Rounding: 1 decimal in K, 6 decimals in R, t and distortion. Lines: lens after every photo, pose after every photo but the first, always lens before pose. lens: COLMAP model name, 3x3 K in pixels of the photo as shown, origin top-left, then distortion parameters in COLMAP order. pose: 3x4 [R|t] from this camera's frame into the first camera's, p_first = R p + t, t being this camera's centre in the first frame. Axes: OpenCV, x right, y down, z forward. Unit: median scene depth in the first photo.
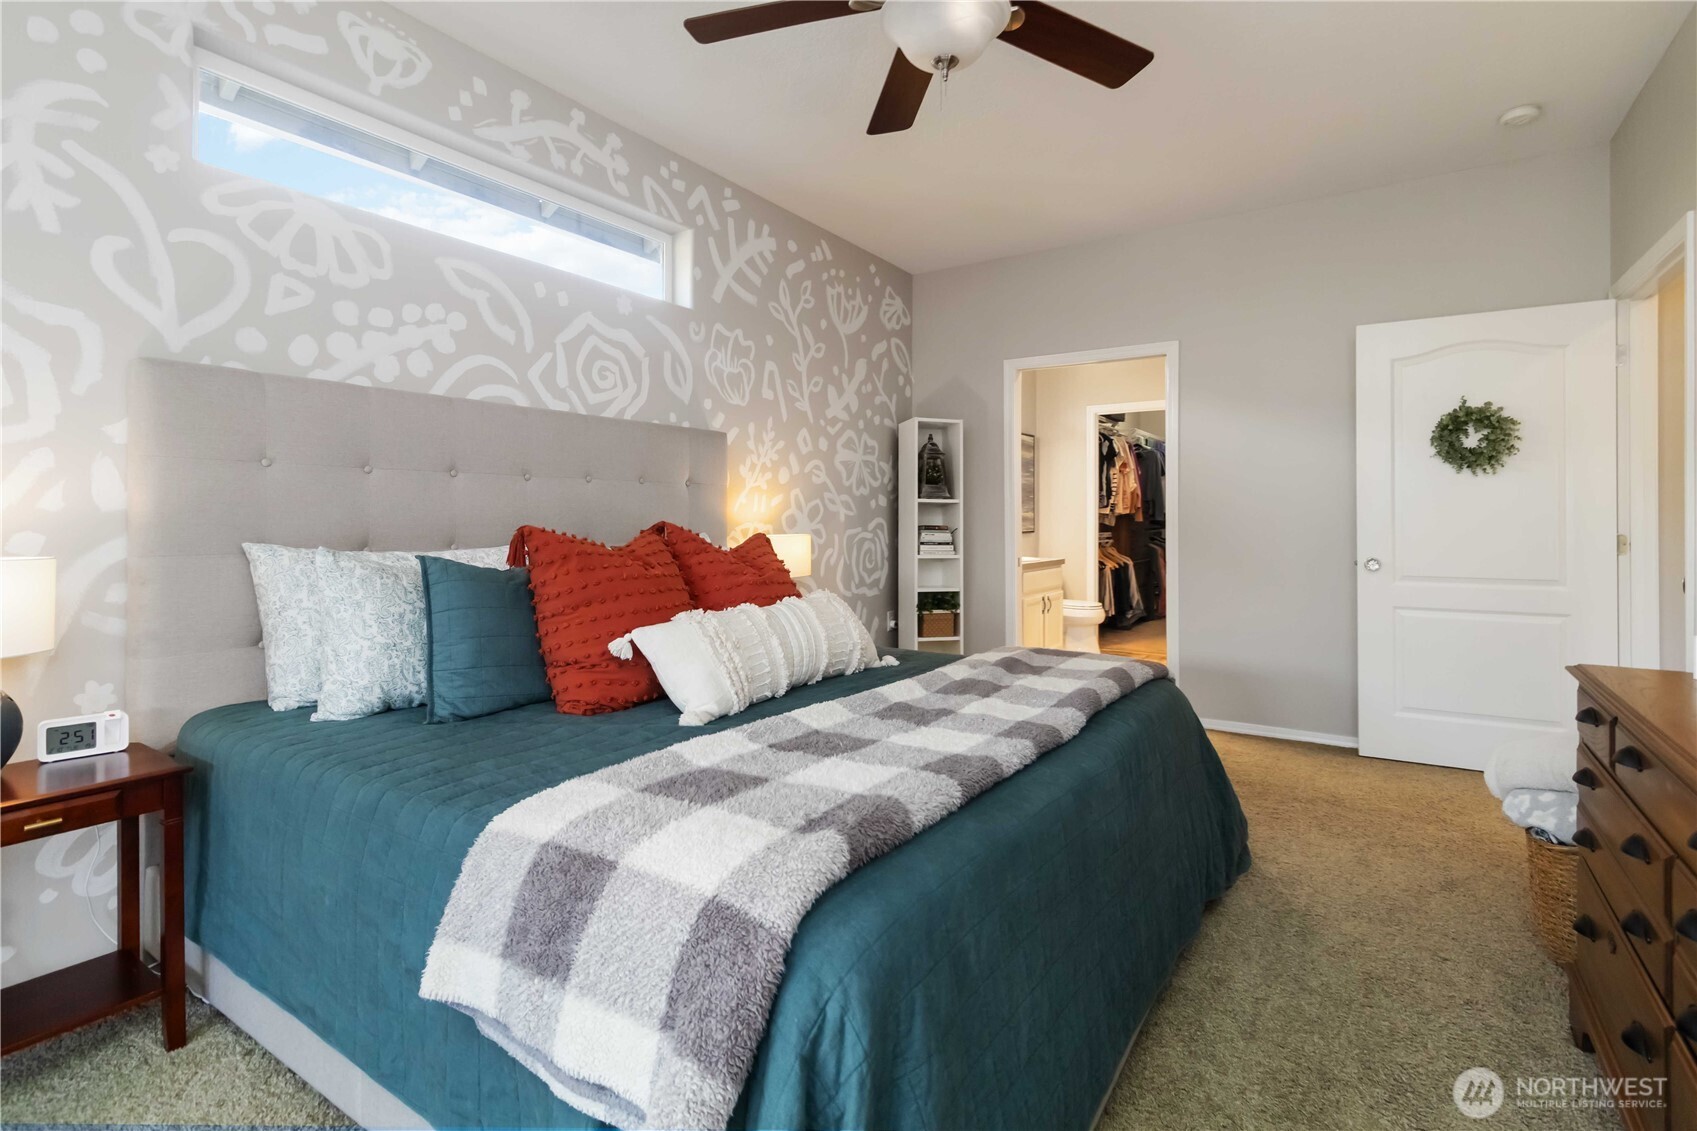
lens RADIAL K [[798.8, 0, 862.7], [0, 798.8, 519.2], [0, 0, 1]] dist [0.000221, 0.000071]
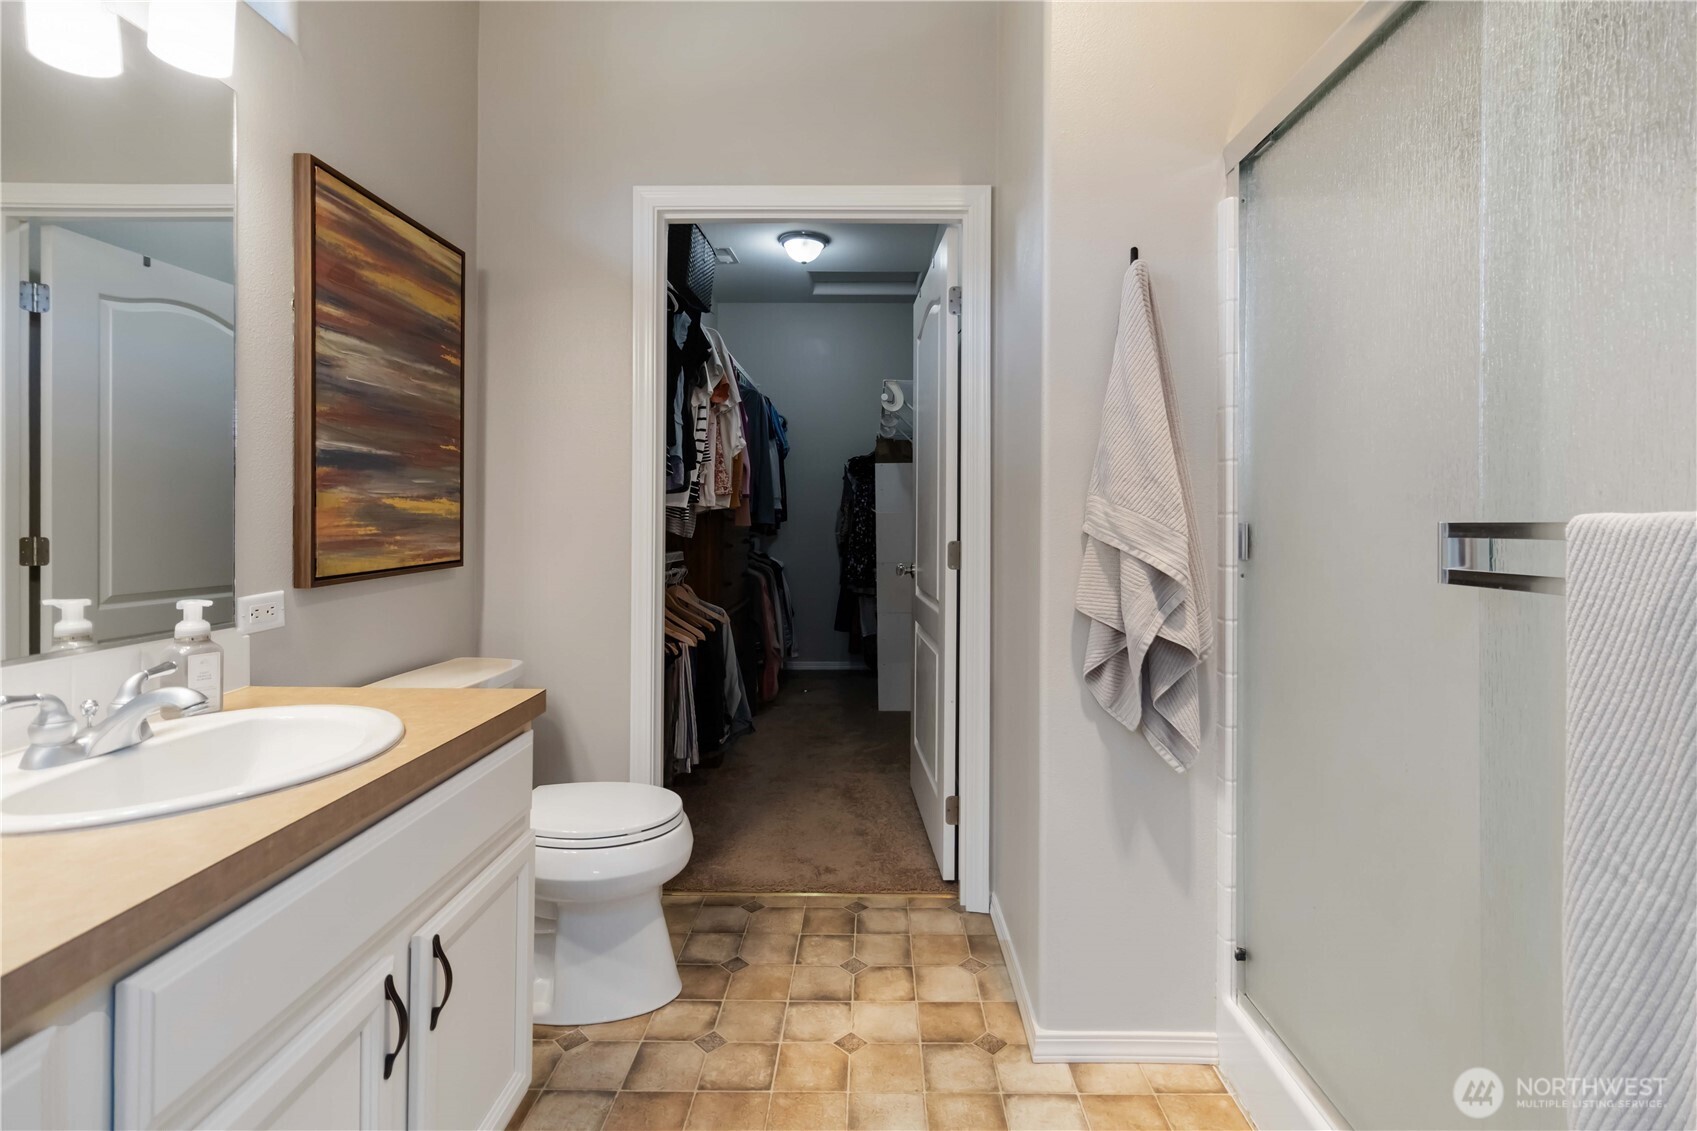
lens RADIAL K [[797.4, 0, 850.2], [0, 797.4, 517.0], [0, 0, 1]] dist [0.002105, 0.000500]
pose [[0.857839, 0.008525, 0.513848, 0.178700], [-0.009808, 0.999952, -0.000216, -0.003300], [-0.513825, -0.004855, 0.857881, 0.632682]]
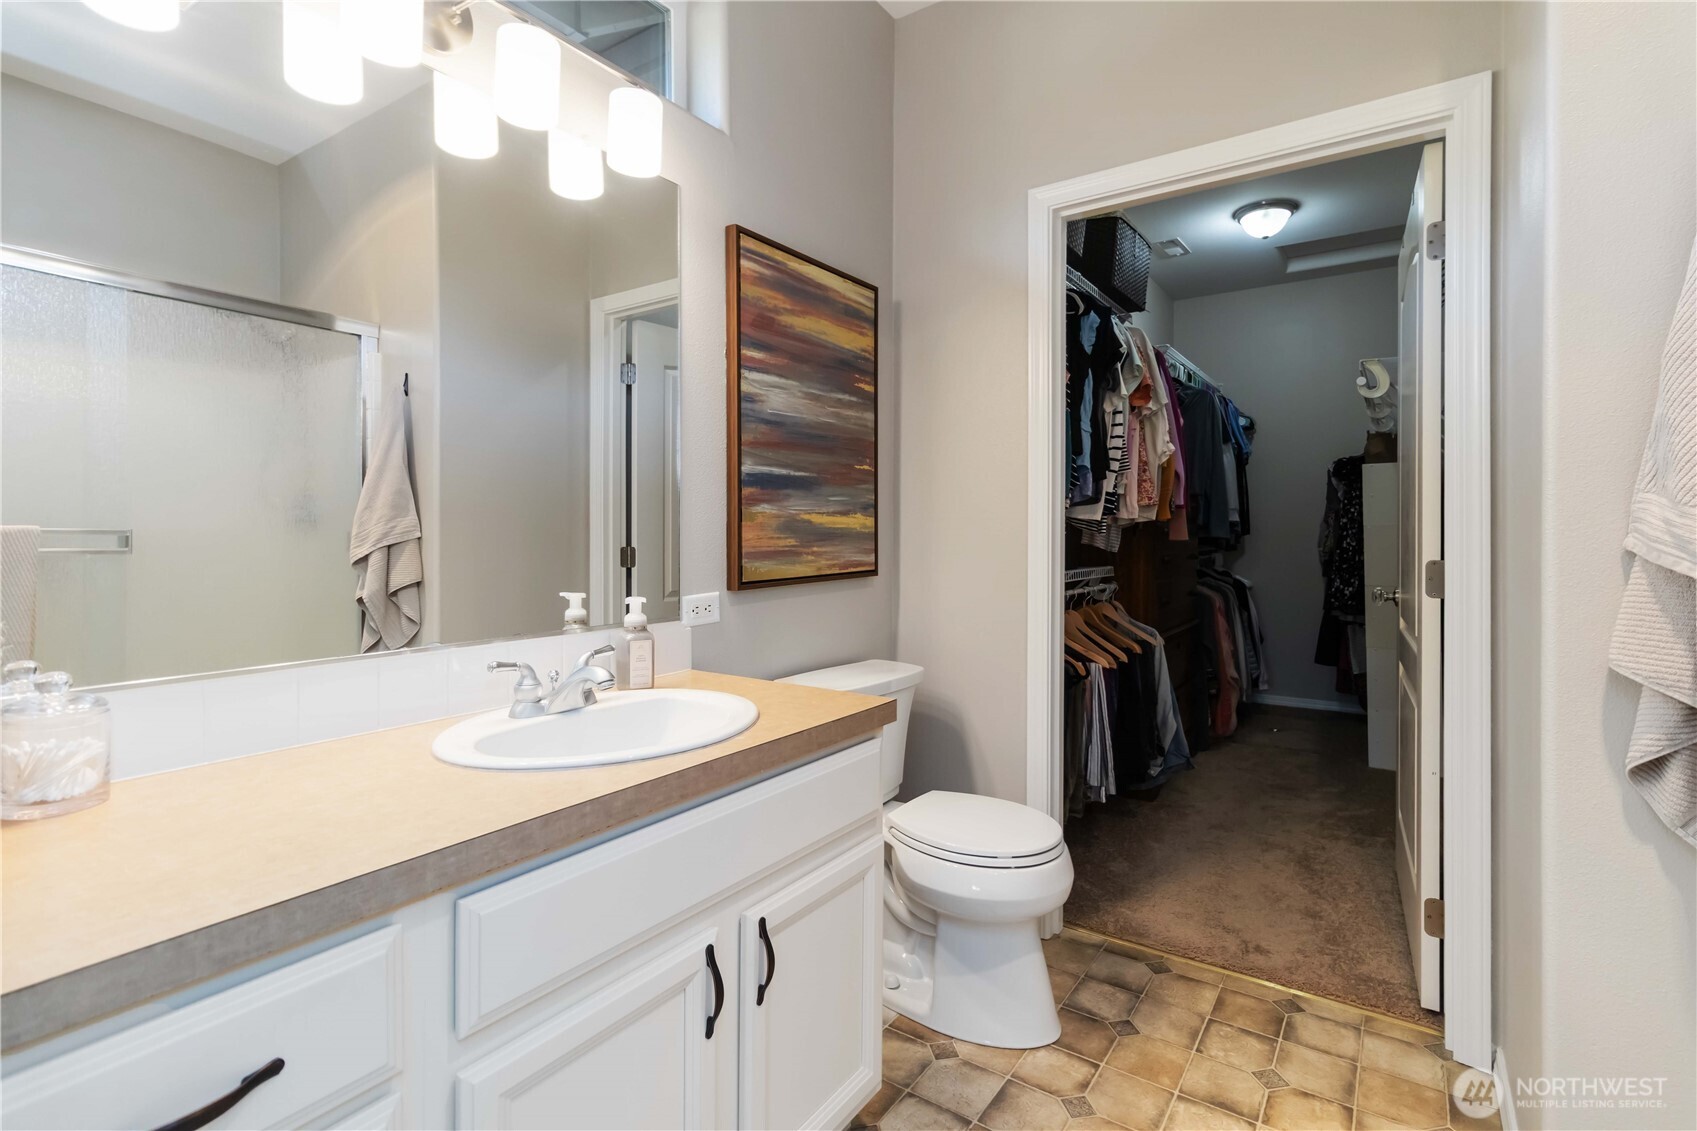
lens RADIAL K [[791.8, 0, 859.1], [0, 791.8, 530.3], [0, 0, 1]] dist [0.003304, 0.001217]
pose [[0.999577, 0.005442, -0.028573, 0.210243], [-0.005352, 0.999980, 0.003249, -0.003048], [0.028590, -0.003094, 0.999586, 0.640642]]
